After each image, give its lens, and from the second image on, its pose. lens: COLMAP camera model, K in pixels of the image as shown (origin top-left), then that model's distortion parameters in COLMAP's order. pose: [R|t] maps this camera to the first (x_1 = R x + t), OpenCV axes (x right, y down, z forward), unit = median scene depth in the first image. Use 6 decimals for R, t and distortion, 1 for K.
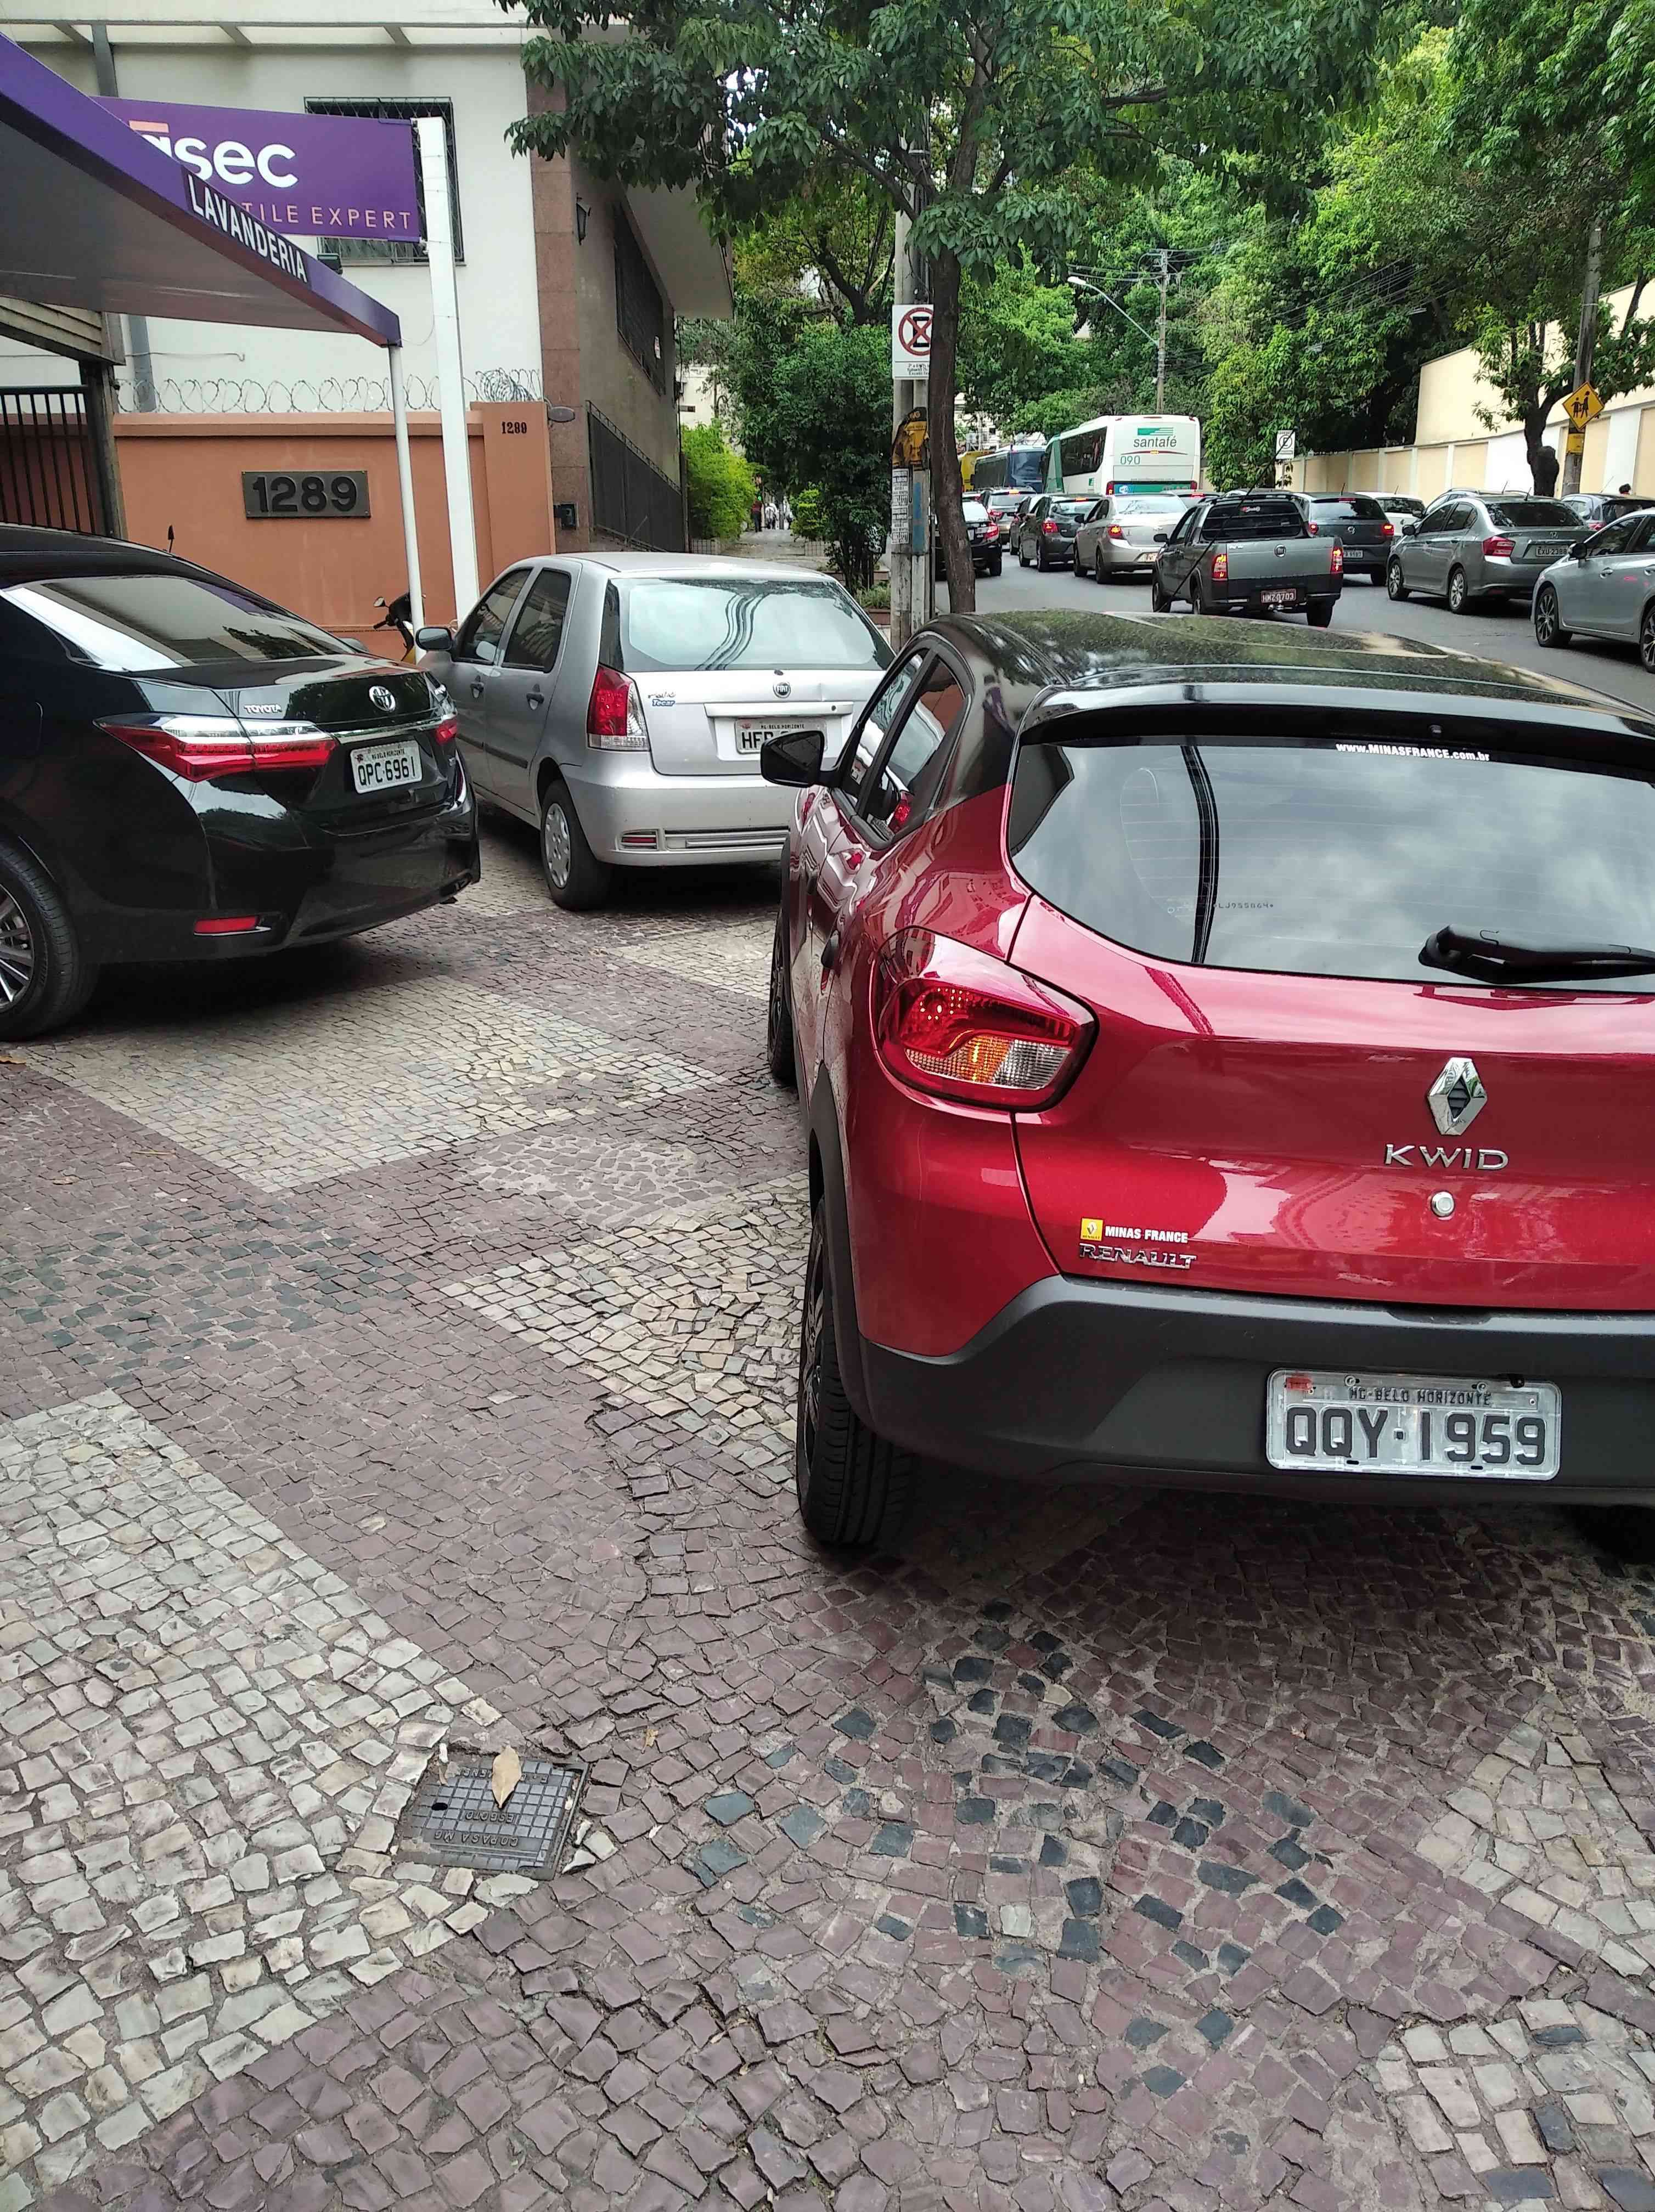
lens RADIAL K [[1727.3, 0, 837.1], [0, 1727.3, 1158.8], [0, 0, 1]] dist [-0.003019, 0.003968]
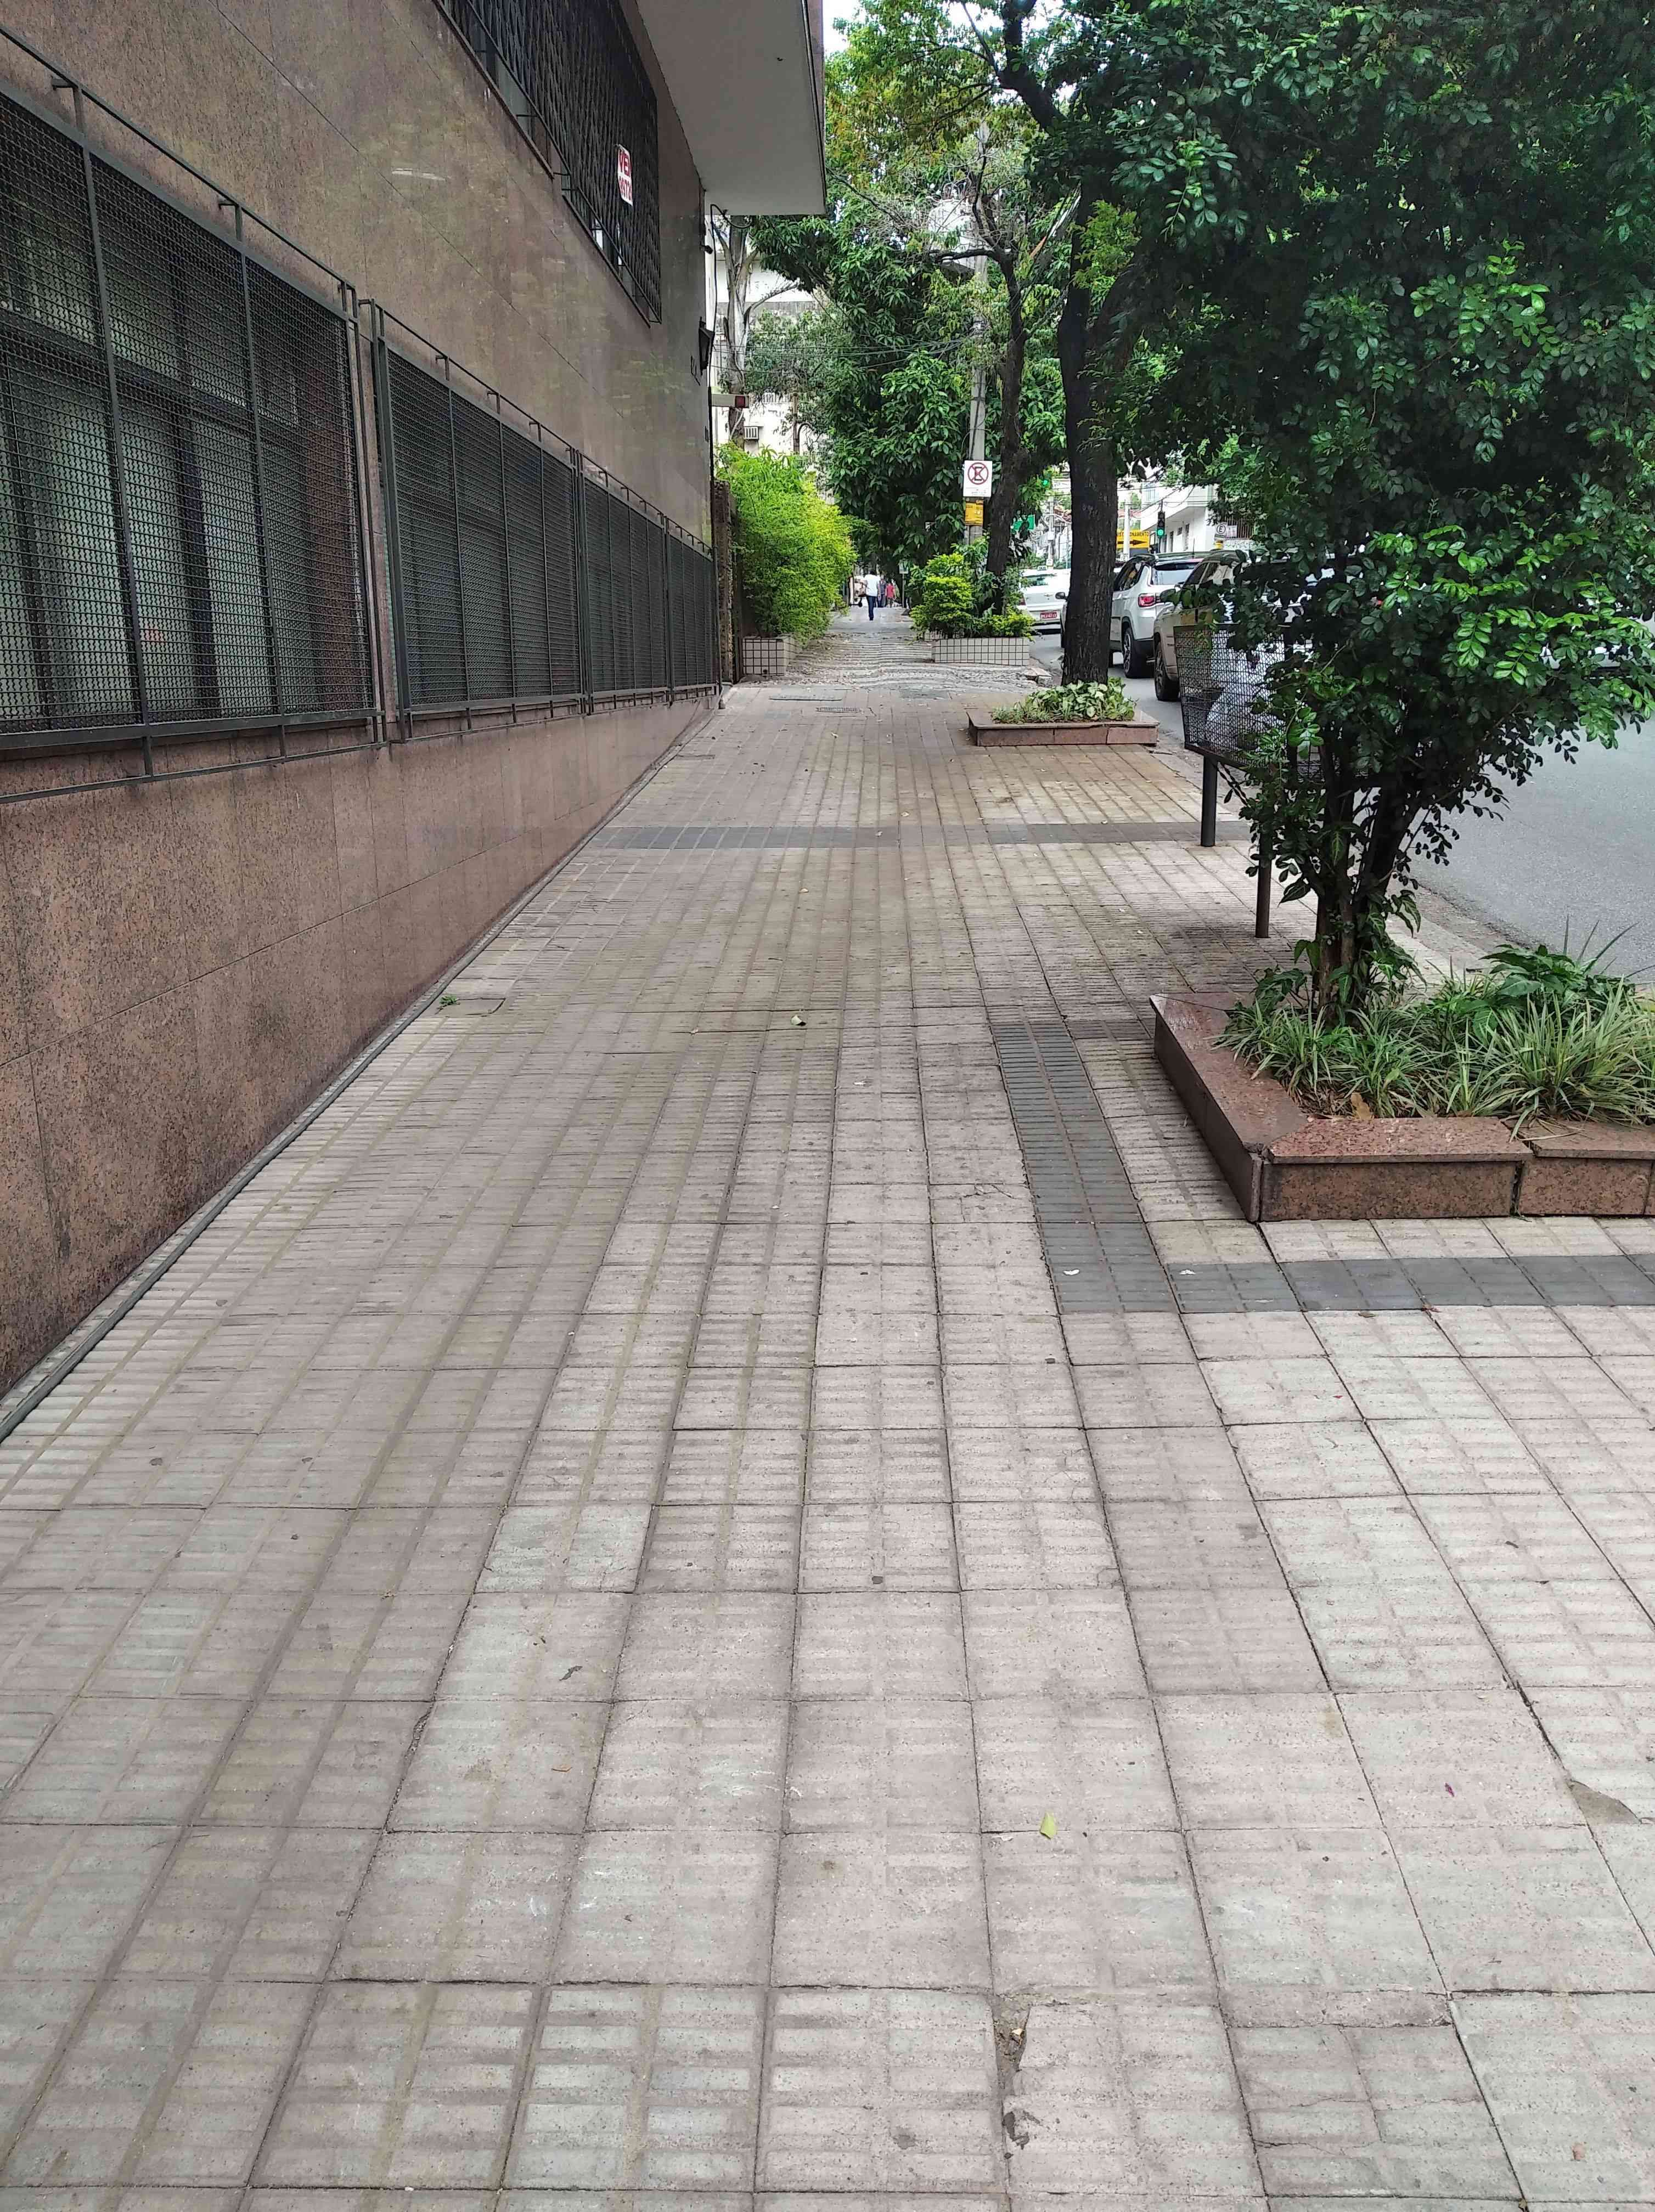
lens RADIAL K [[1709.2, 0, 826.6], [0, 1709.2, 1174.0], [0, 0, 1]] dist [-0.004074, -0.000079]
pose [[0.998586, 0.017597, -0.050159, -0.260901], [-0.018914, 0.999485, -0.025913, -1.742010], [0.049677, 0.026825, 0.998405, 4.571796]]
